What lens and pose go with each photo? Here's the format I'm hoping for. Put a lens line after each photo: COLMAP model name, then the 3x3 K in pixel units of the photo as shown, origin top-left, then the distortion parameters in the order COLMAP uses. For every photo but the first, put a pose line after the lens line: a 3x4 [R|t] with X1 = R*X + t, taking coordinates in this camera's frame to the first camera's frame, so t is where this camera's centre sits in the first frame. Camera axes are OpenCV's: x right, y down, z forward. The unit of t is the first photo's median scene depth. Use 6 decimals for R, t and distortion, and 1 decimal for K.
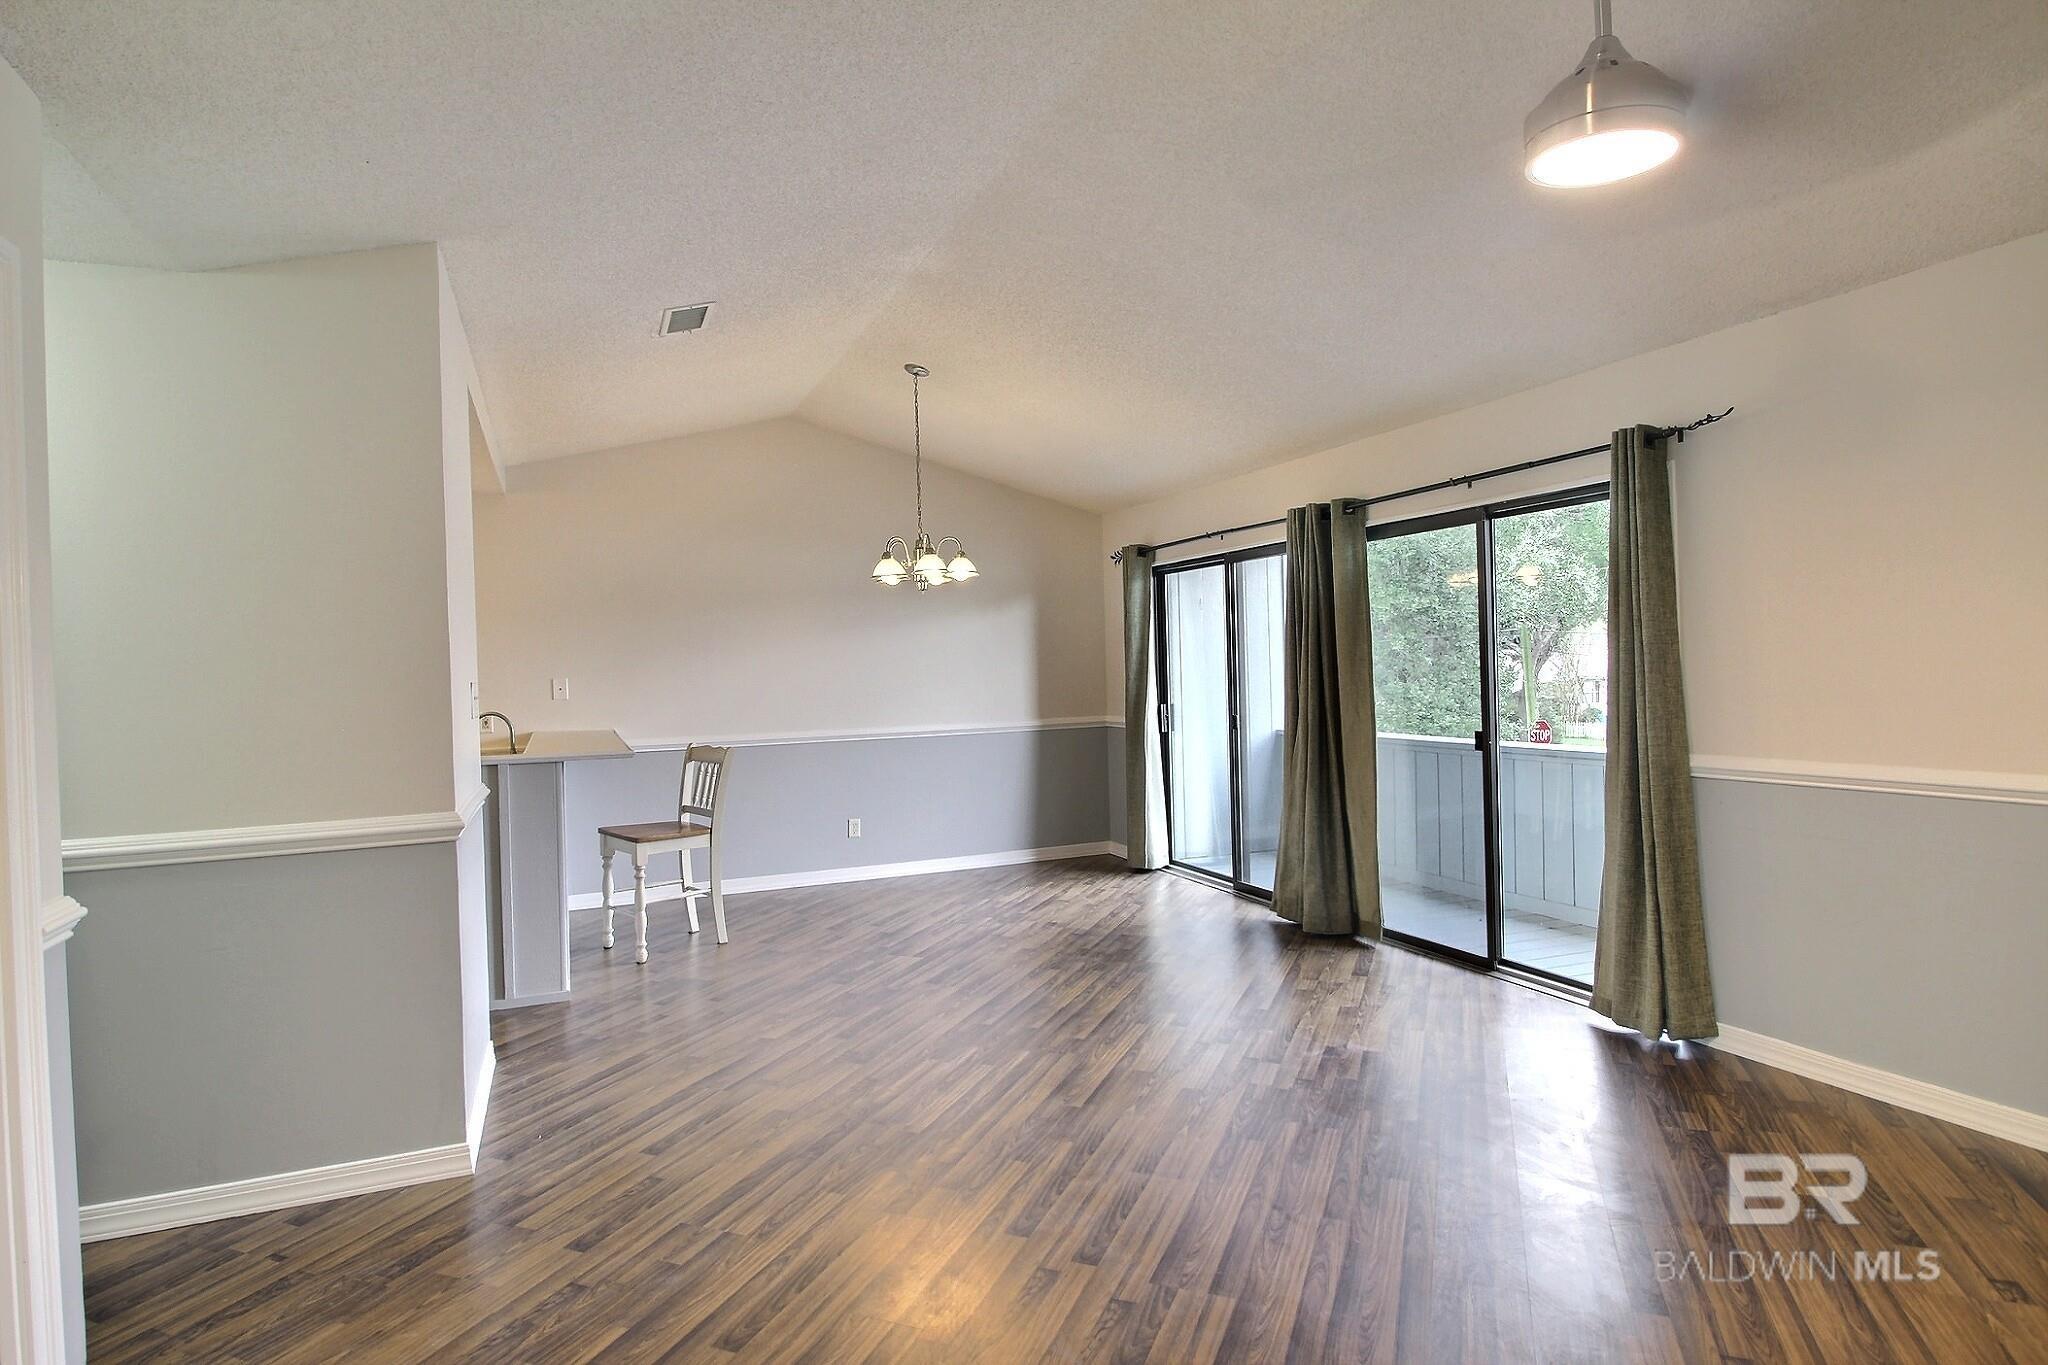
lens RADIAL K [[1079.1, 0, 1060.3], [0, 1079.1, 685.1], [0, 0, 1]] dist [-0.001636, -0.000474]
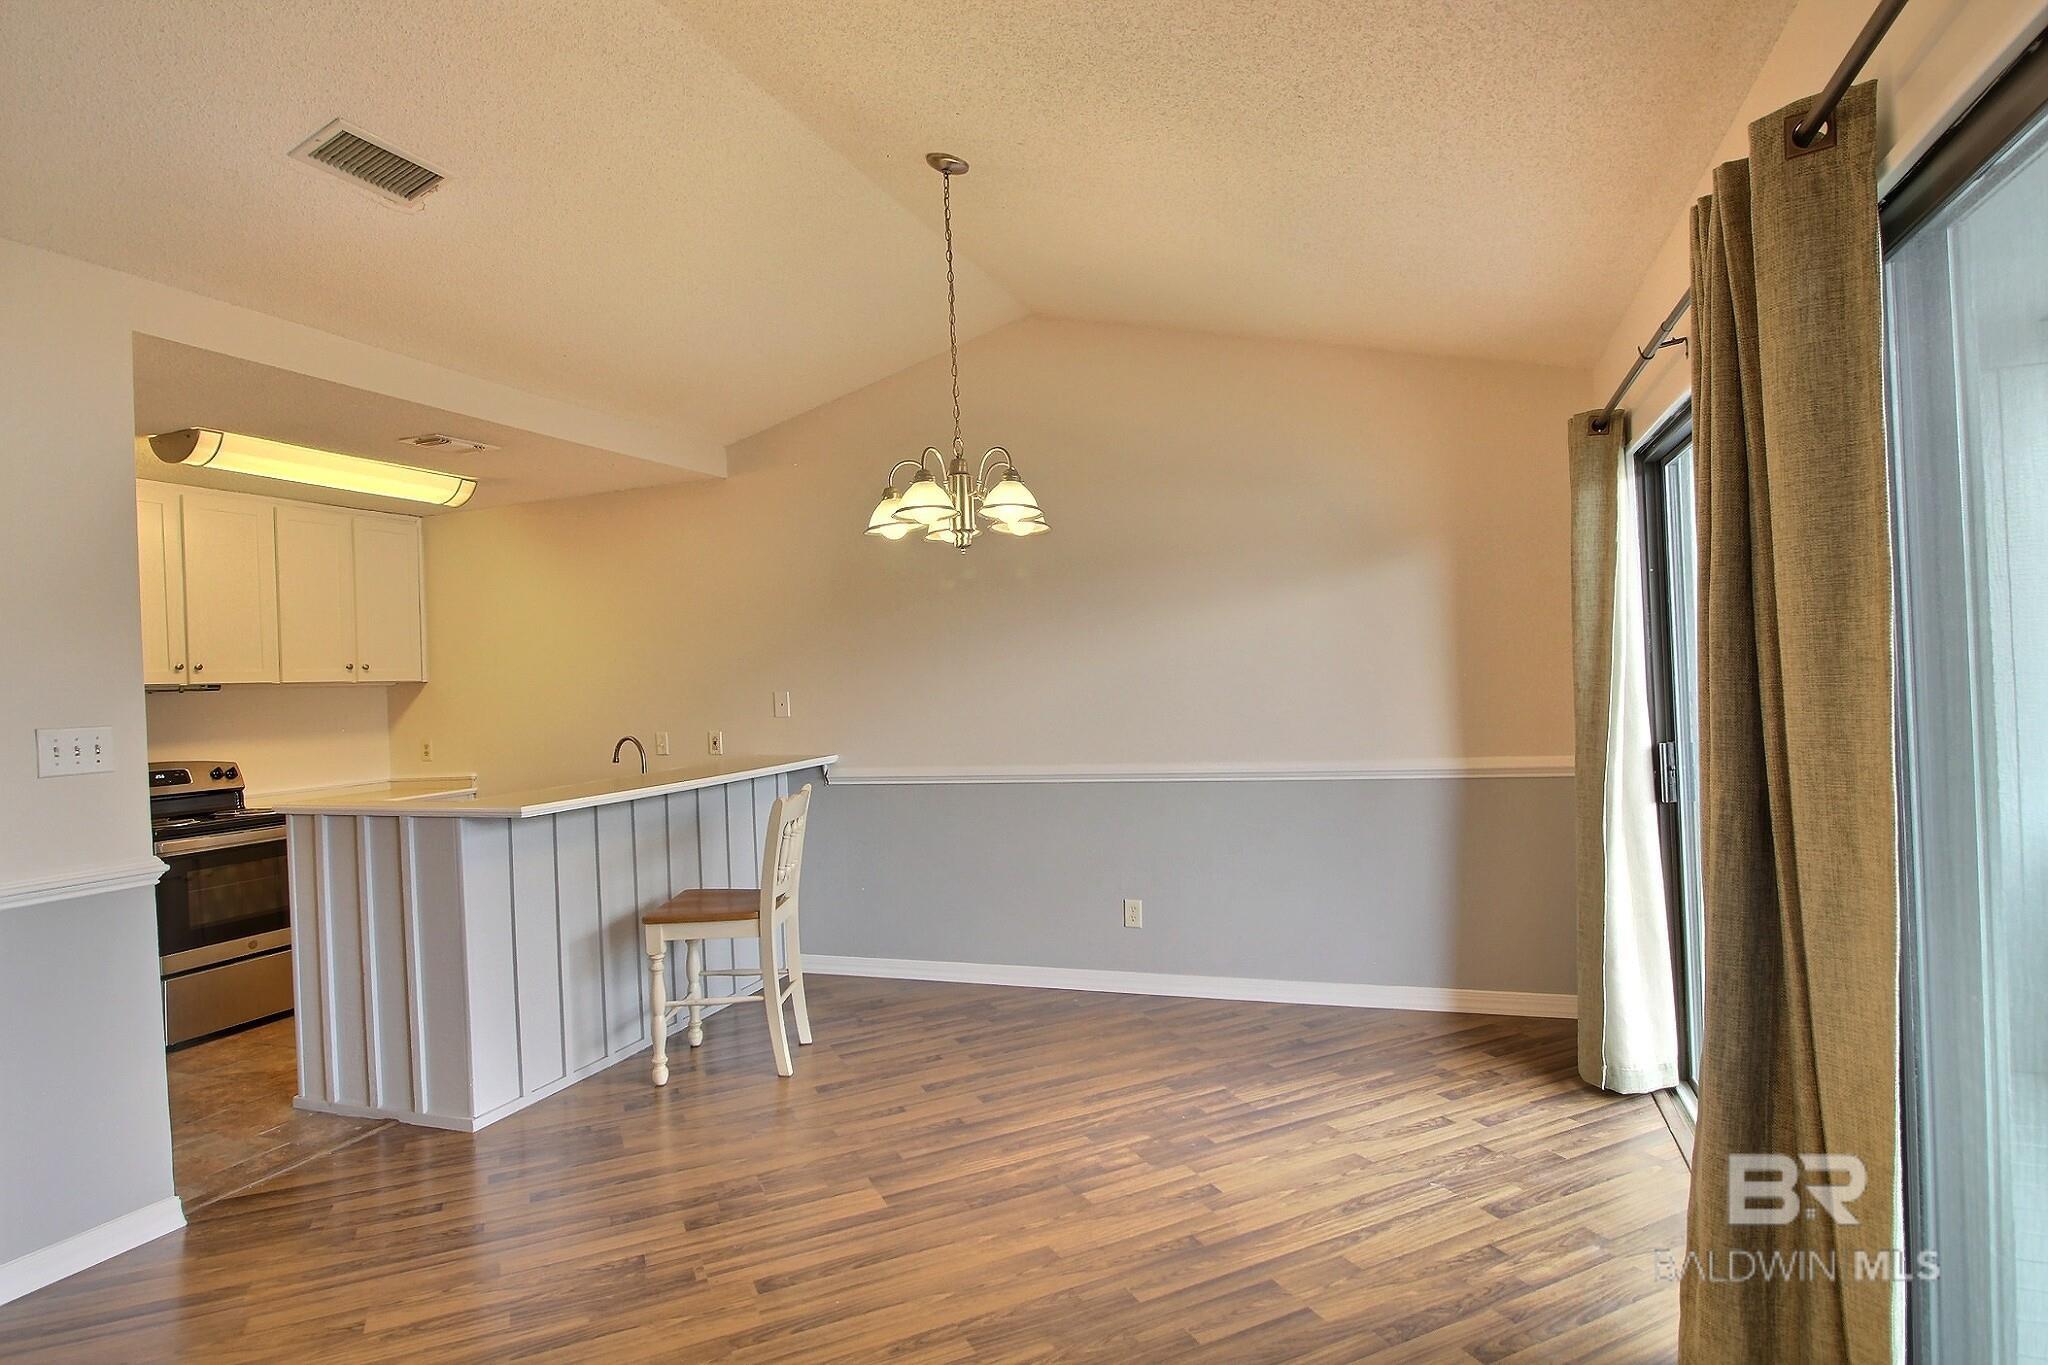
lens RADIAL K [[1079.1, 0, 1060.3], [0, 1079.1, 685.1], [0, 0, 1]] dist [-0.001636, -0.000474]
pose [[0.717030, -0.000692, -0.697042, 0.241472], [0.011888, 0.999866, 0.011237, -0.016625], [0.696941, -0.016344, 0.716942, 0.491794]]
